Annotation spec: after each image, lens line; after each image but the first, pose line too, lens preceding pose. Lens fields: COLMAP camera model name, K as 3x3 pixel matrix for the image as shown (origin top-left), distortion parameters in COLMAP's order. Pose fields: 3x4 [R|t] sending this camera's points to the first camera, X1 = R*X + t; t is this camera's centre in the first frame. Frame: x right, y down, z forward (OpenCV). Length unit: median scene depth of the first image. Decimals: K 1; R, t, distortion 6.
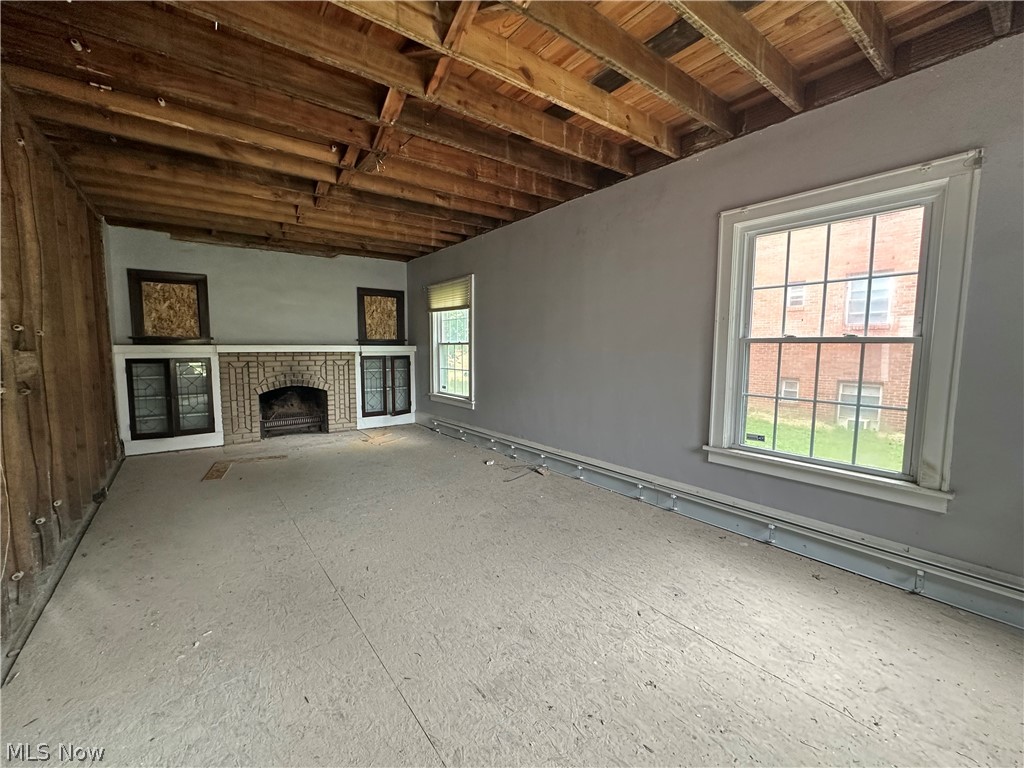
lens RADIAL K [[418.5, 0, 503.7], [0, 418.5, 386.2], [0, 0, 1]] dist [-0.004101, 0.000591]
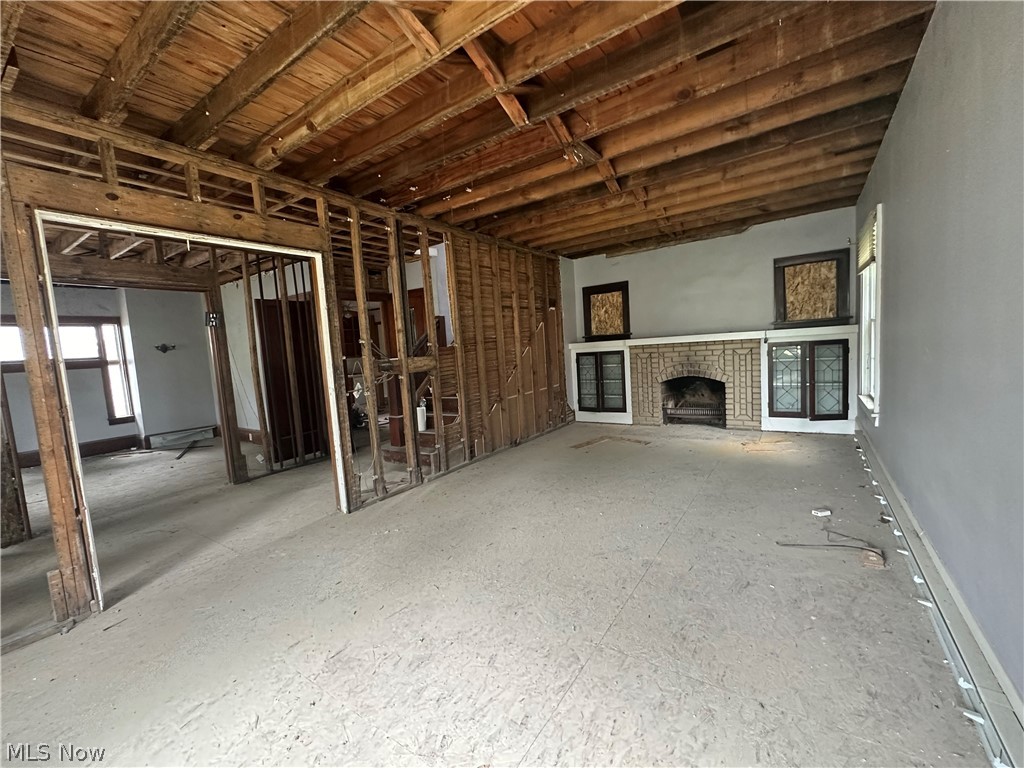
lens RADIAL K [[418.5, 0, 516.2], [0, 418.5, 385.7], [0, 0, 1]] dist [-0.004101, 0.000591]
pose [[0.336468, 0.060997, -0.939717, 0.313533], [-0.023502, 0.998133, 0.056374, -0.025988], [0.941401, 0.003117, 0.337274, 0.287887]]
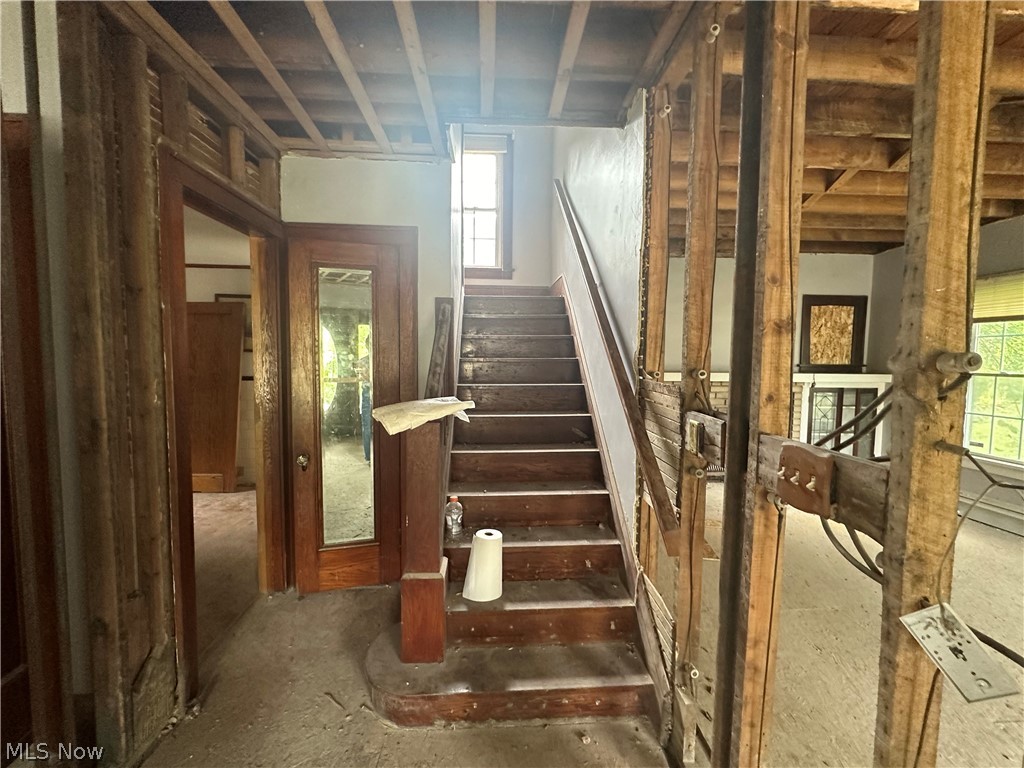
lens RADIAL K [[418.5, 0, 512.2], [0, 418.5, 386.1], [0, 0, 1]] dist [-0.004101, 0.000591]
pose [[0.833474, 0.040398, -0.551081, -0.429954], [-0.056866, 0.998299, -0.012823, -0.041903], [0.549625, 0.042025, 0.834354, 0.120334]]
